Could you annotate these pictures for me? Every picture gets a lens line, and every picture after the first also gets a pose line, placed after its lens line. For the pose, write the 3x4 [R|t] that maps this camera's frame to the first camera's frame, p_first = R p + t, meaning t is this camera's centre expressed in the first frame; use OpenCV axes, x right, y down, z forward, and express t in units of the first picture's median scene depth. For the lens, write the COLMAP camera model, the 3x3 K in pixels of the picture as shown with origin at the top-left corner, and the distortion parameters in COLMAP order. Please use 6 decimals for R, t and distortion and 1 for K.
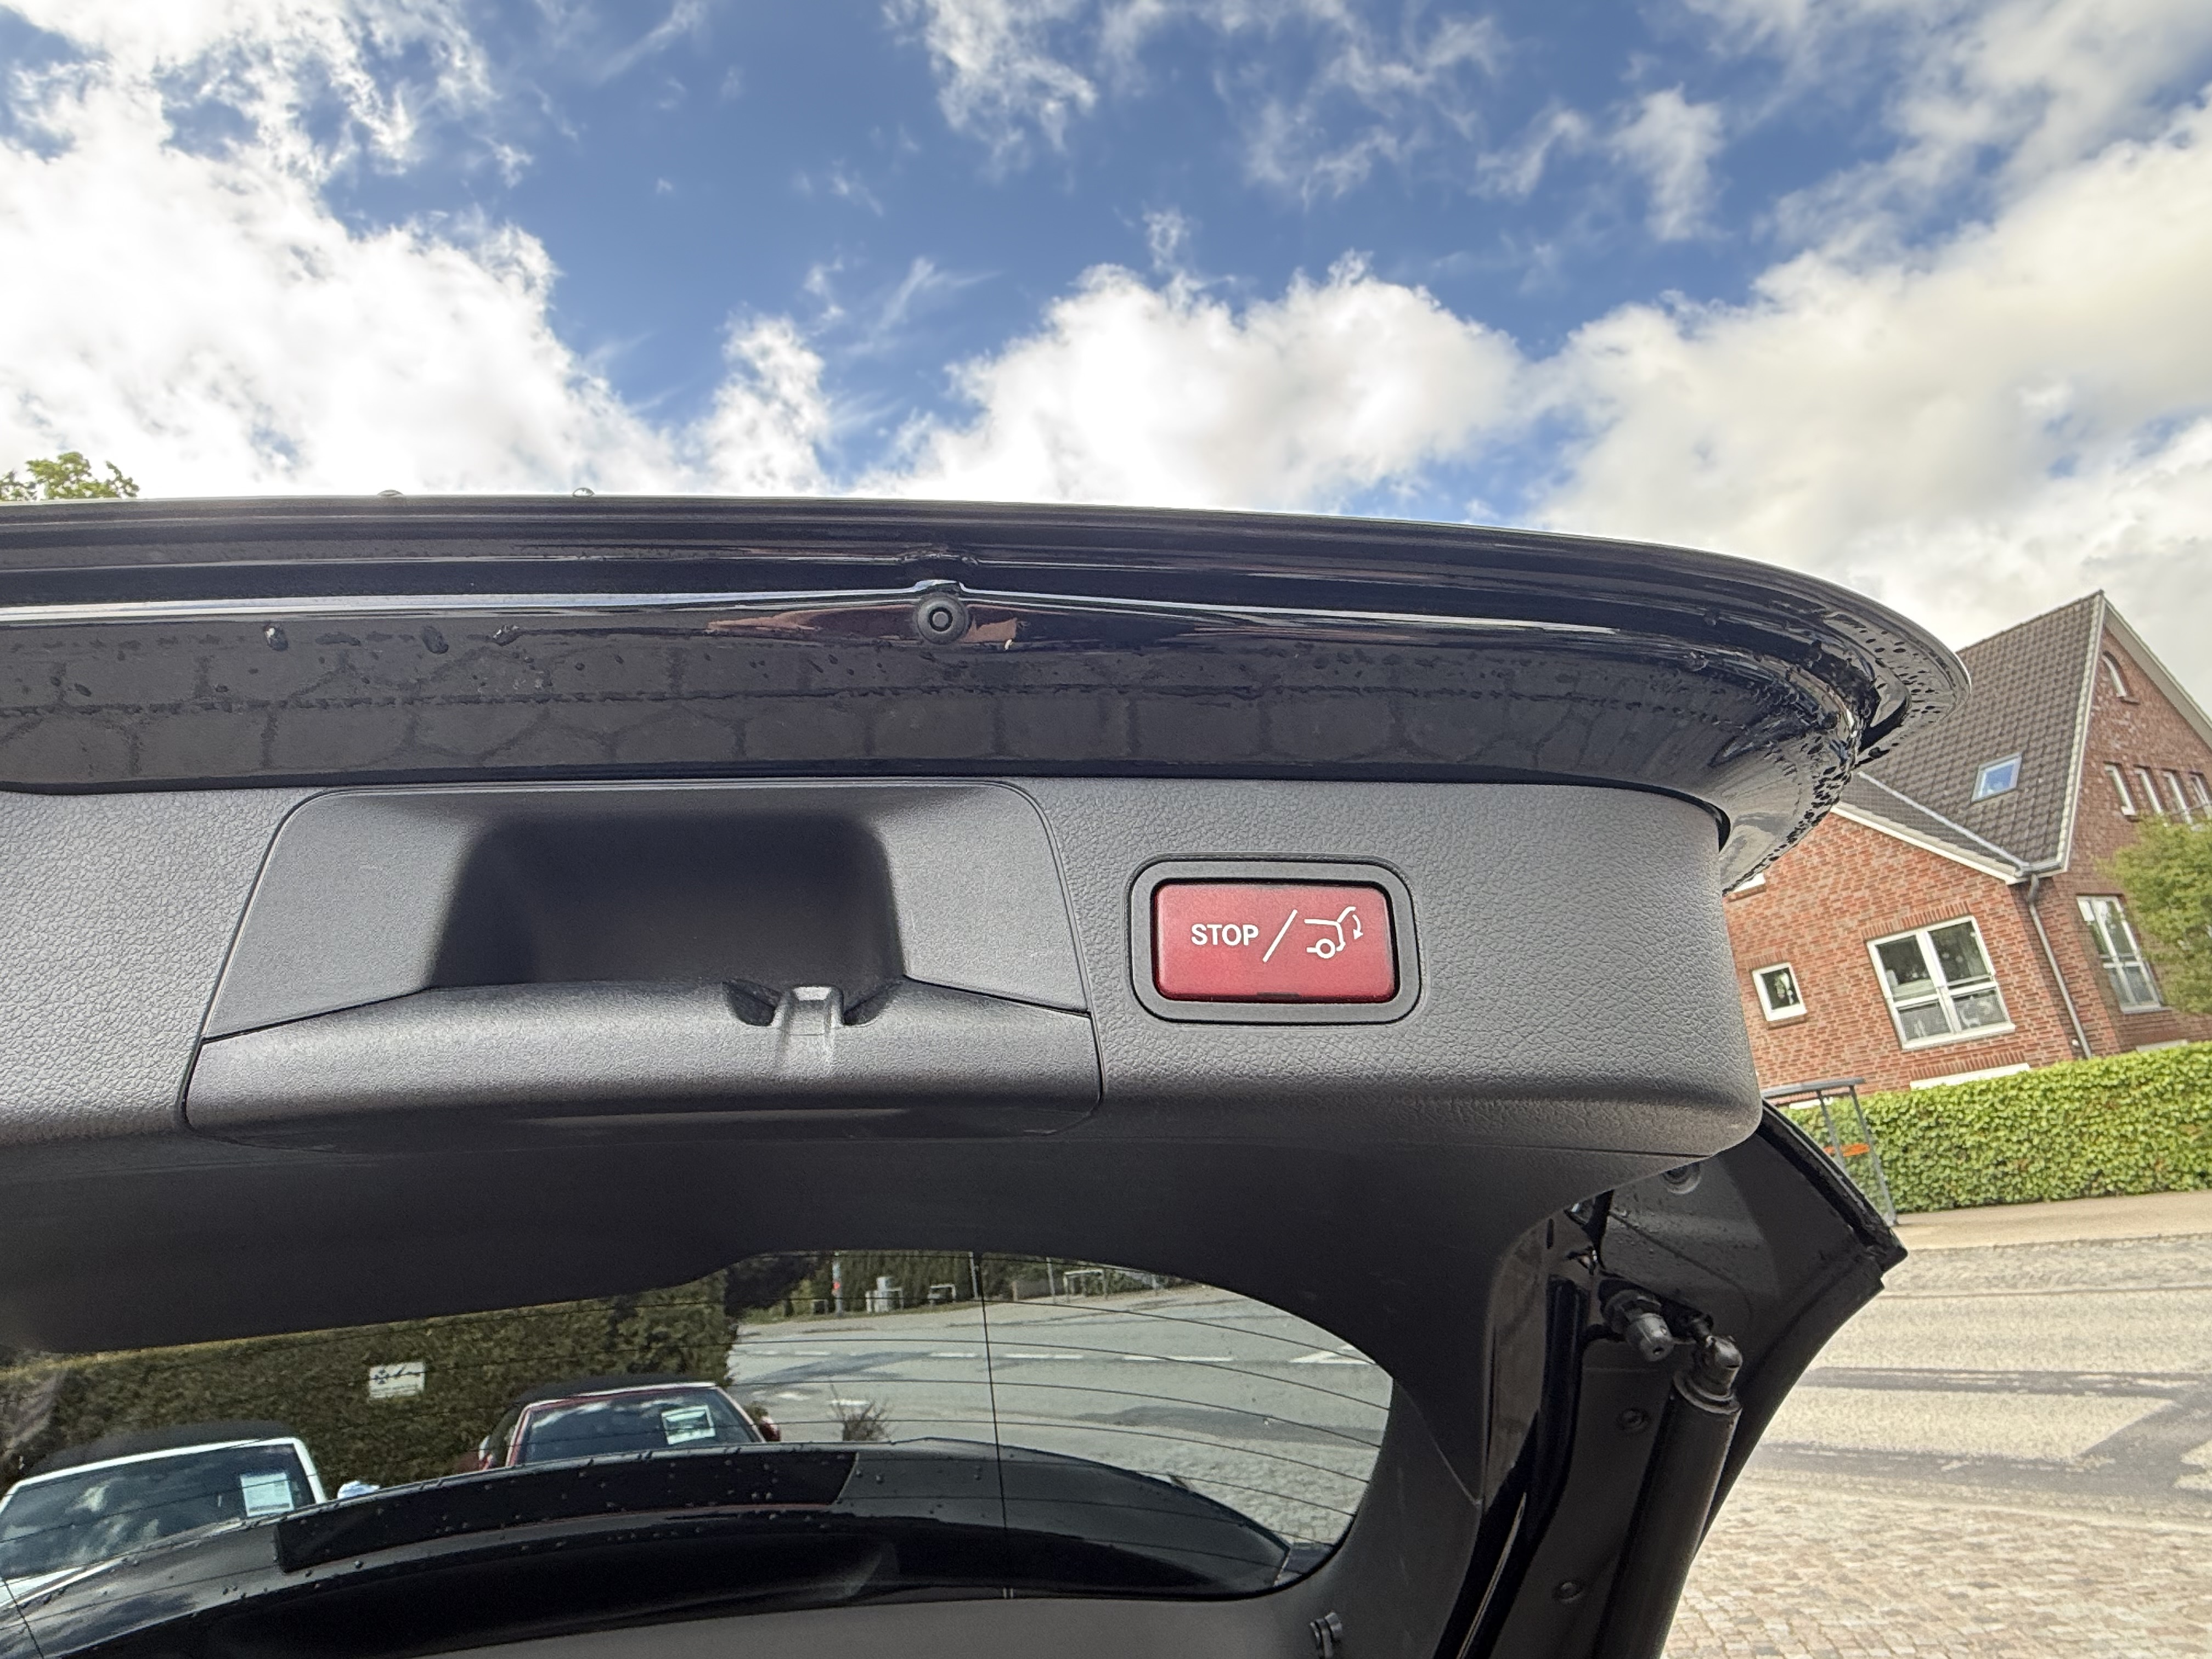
lens RADIAL K [[1275.7, 0, 1059.7], [0, 1275.7, 829.9], [0, 0, 1]] dist [0.003077, -0.000165]
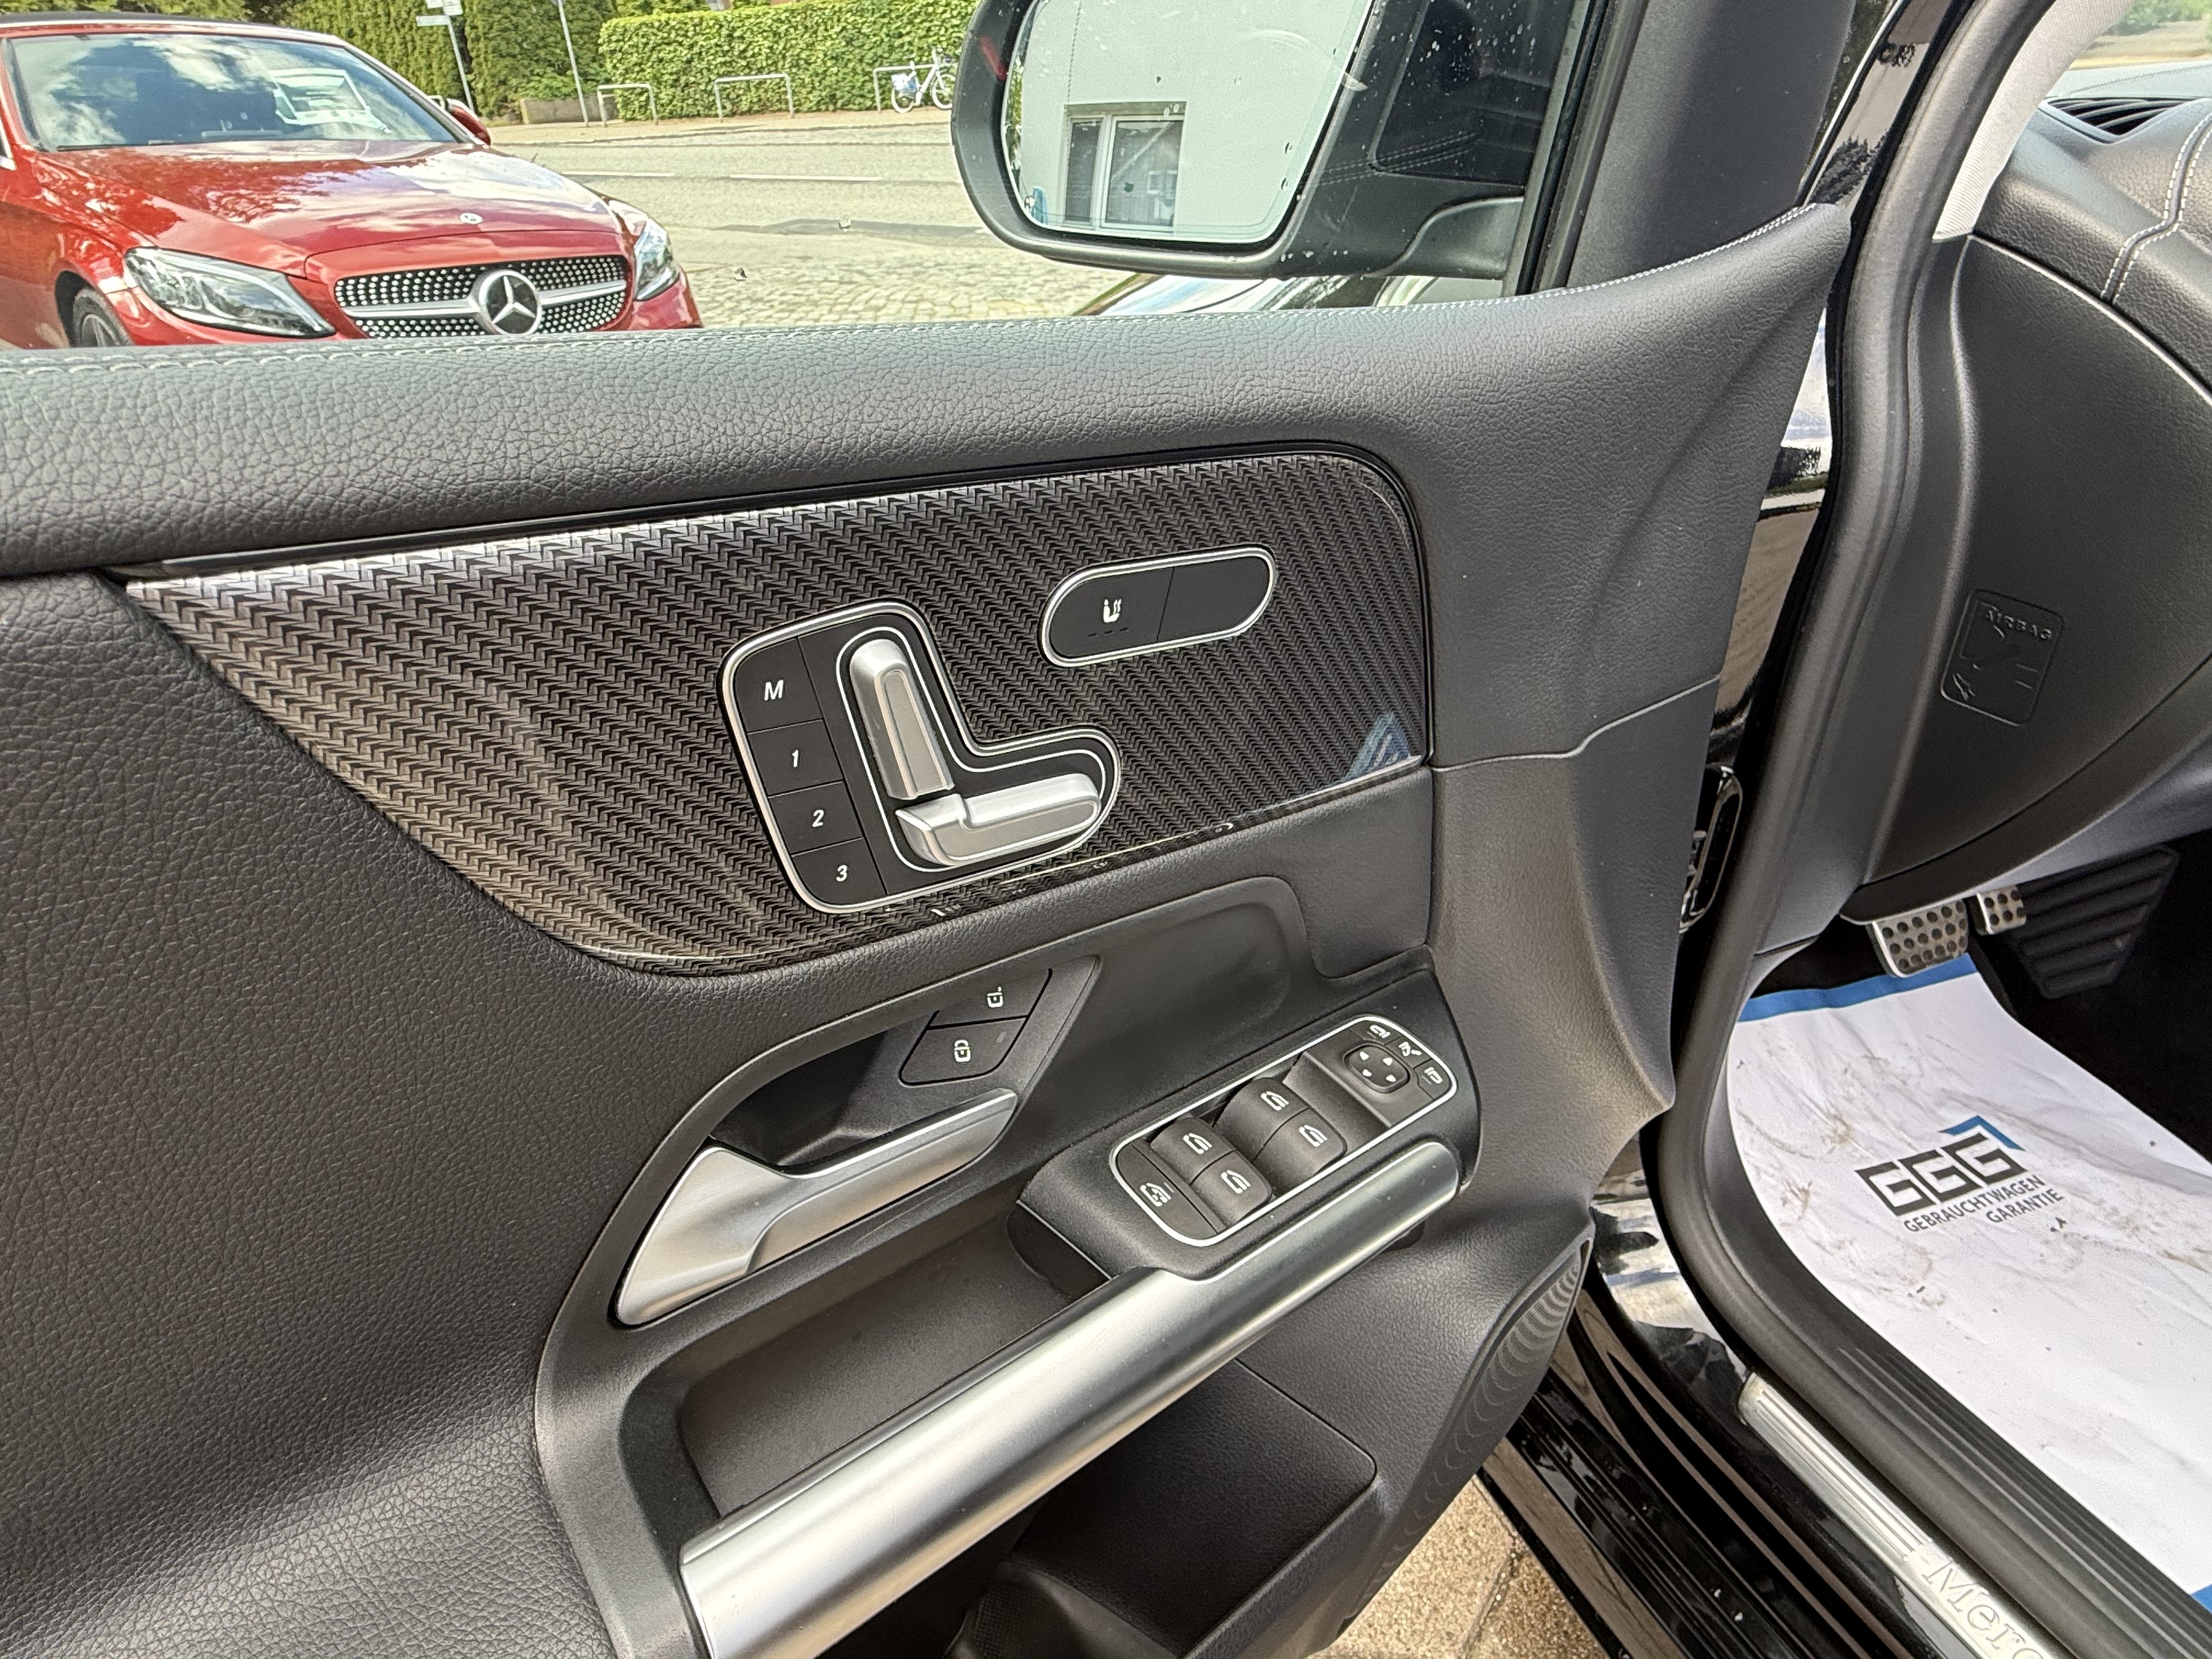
lens RADIAL K [[1275.7, 0, 1056.4], [0, 1275.7, 827.5], [0, 0, 1]] dist [0.003077, -0.000165]
pose [[0.935760, -0.103228, 0.337190, -0.081785], [-0.176818, 0.689955, 0.701924, 0.087751], [-0.305104, -0.716454, 0.627380, 0.111234]]
